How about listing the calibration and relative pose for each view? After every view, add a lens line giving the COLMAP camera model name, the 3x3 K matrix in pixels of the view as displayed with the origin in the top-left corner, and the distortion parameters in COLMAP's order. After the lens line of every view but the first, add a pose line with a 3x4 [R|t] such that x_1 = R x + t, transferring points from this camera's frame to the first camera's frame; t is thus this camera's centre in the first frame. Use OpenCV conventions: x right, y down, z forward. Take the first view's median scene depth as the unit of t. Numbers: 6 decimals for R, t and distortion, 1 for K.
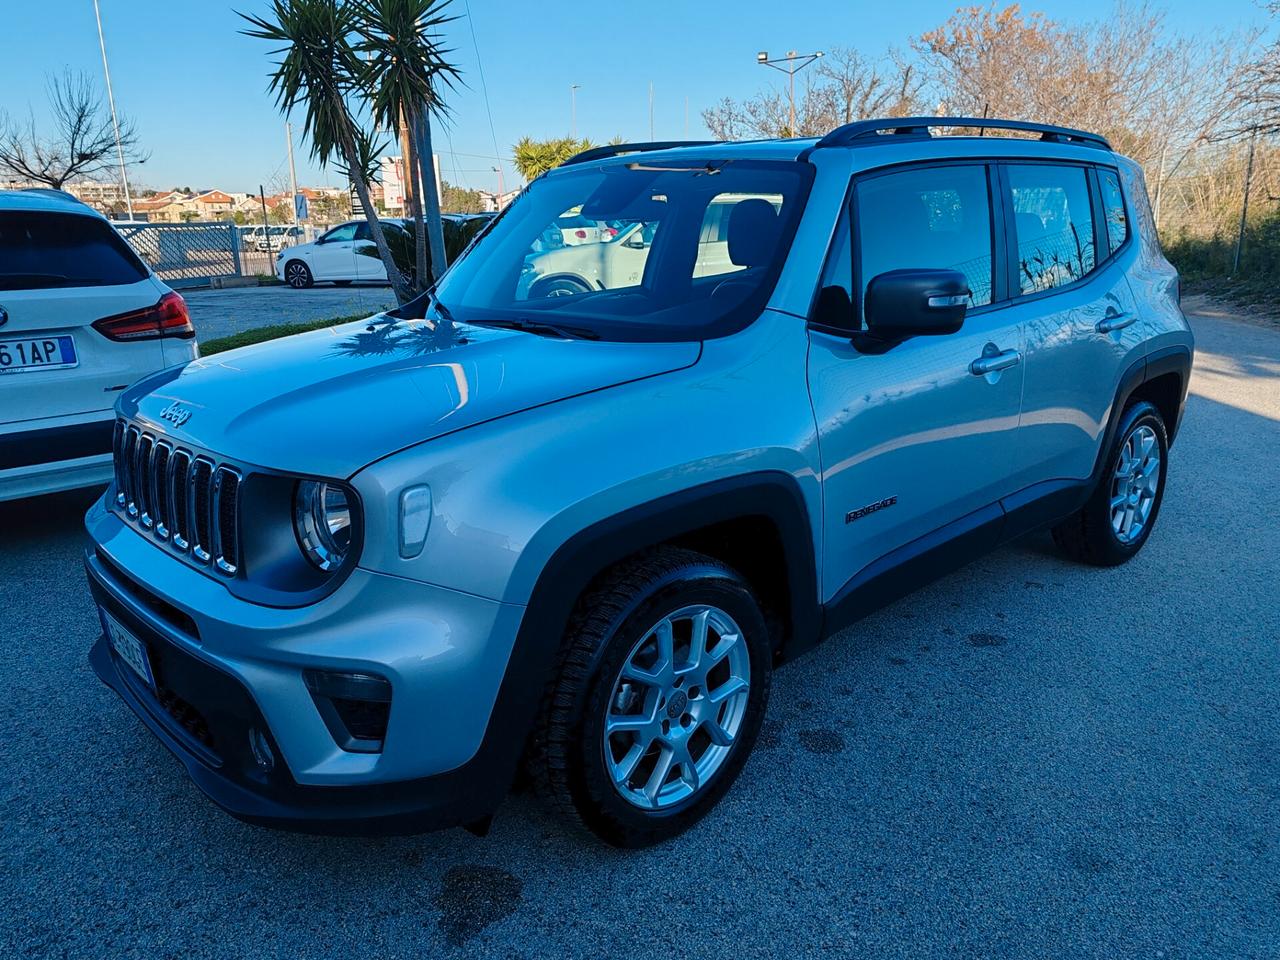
lens RADIAL K [[922.9, 0, 616.1], [0, 922.9, 478.4], [0, 0, 1]] dist [0.037588, -0.003348]
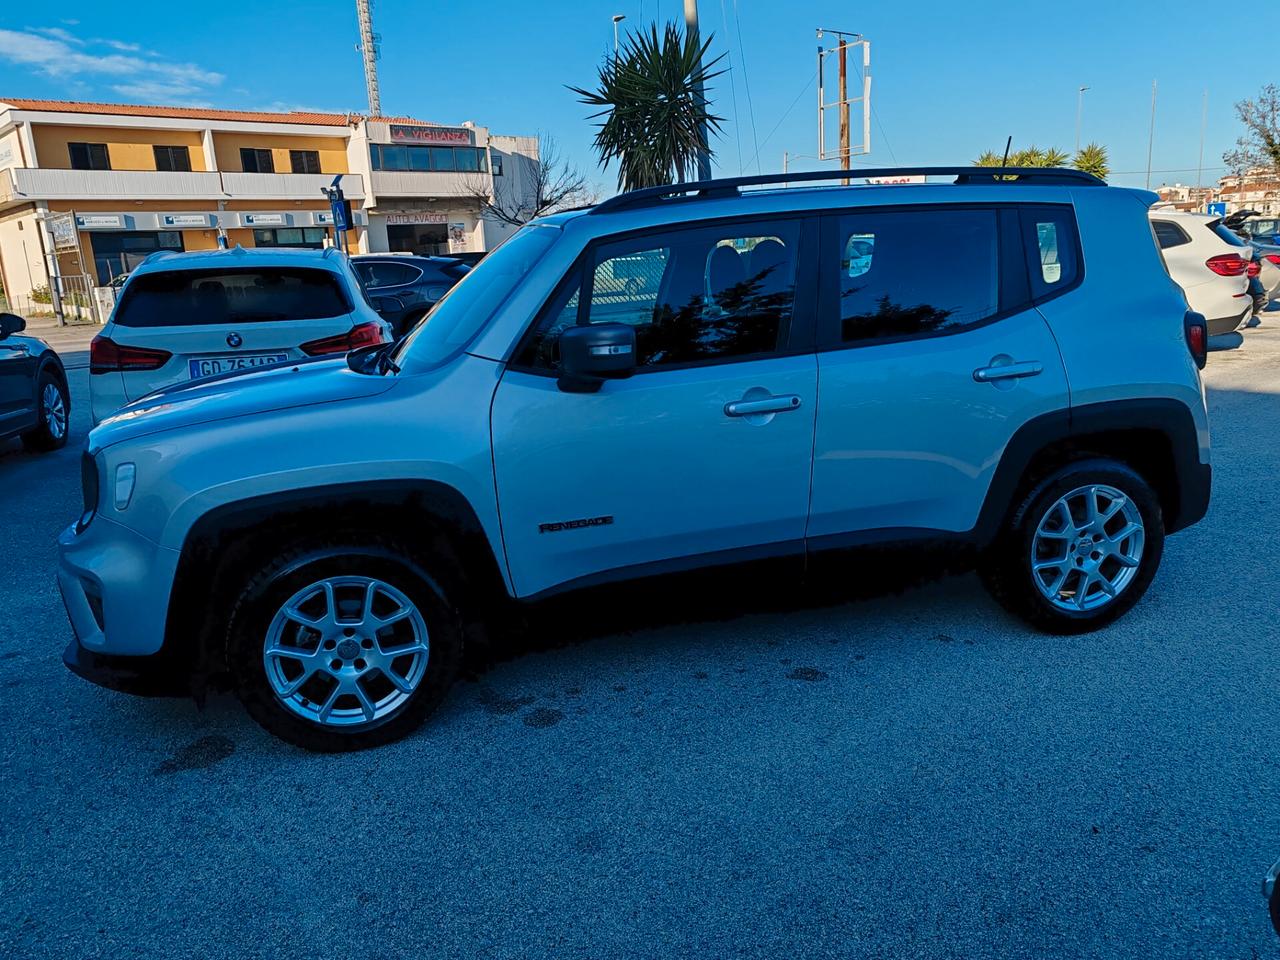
lens RADIAL K [[909.6, 0, 640.0], [0, 909.6, 480.0], [0, 0, 1]] dist [0.024089, -0.002211]
pose [[0.893372, 0.087540, -0.440707, 0.657107], [-0.093972, 0.995548, 0.007256, -0.029737], [0.439381, 0.034932, 0.897622, 0.005454]]
